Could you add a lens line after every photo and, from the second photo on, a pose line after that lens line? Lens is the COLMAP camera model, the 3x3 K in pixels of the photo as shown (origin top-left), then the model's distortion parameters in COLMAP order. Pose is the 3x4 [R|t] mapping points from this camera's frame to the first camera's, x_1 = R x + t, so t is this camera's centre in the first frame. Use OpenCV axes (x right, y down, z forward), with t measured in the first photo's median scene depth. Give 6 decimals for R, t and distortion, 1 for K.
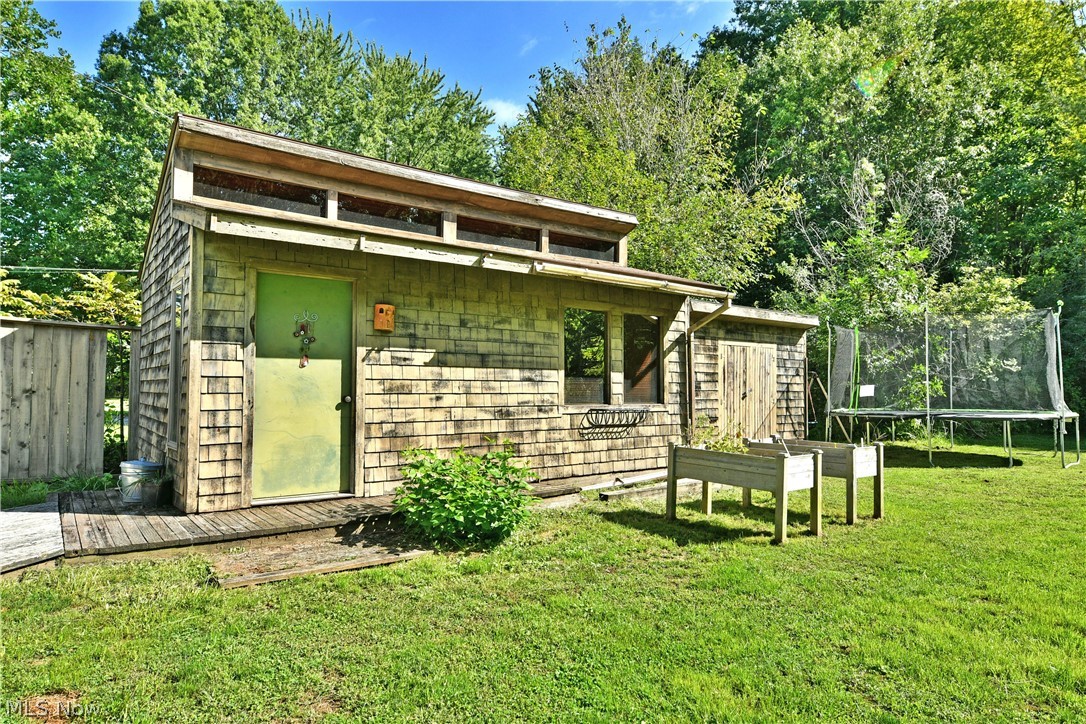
lens RADIAL K [[653.2, 0, 542.2], [0, 653.2, 363.5], [0, 0, 1]] dist [-0.016812, -0.001122]
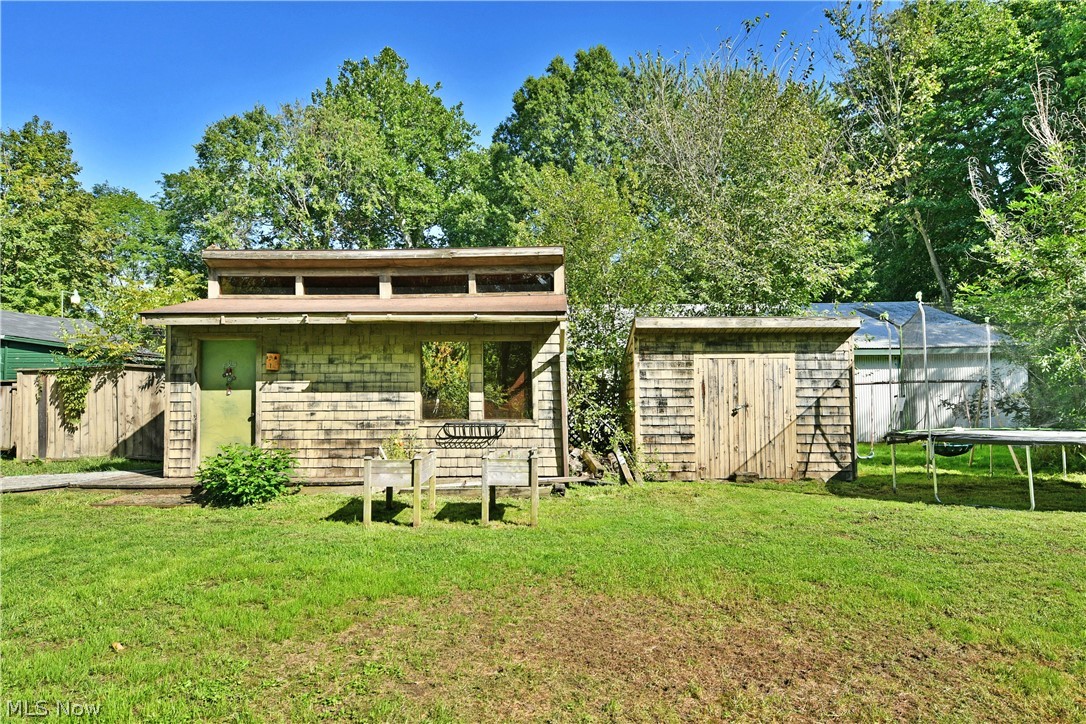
lens RADIAL K [[672.5, 0, 543.0], [0, 672.5, 374.8], [0, 0, 1]] dist [-0.020872, -0.000466]
pose [[0.788571, -0.037250, -0.613815, 1.062620], [0.032326, 0.999295, -0.019114, 0.009953], [0.614094, -0.004769, 0.789219, 0.122960]]
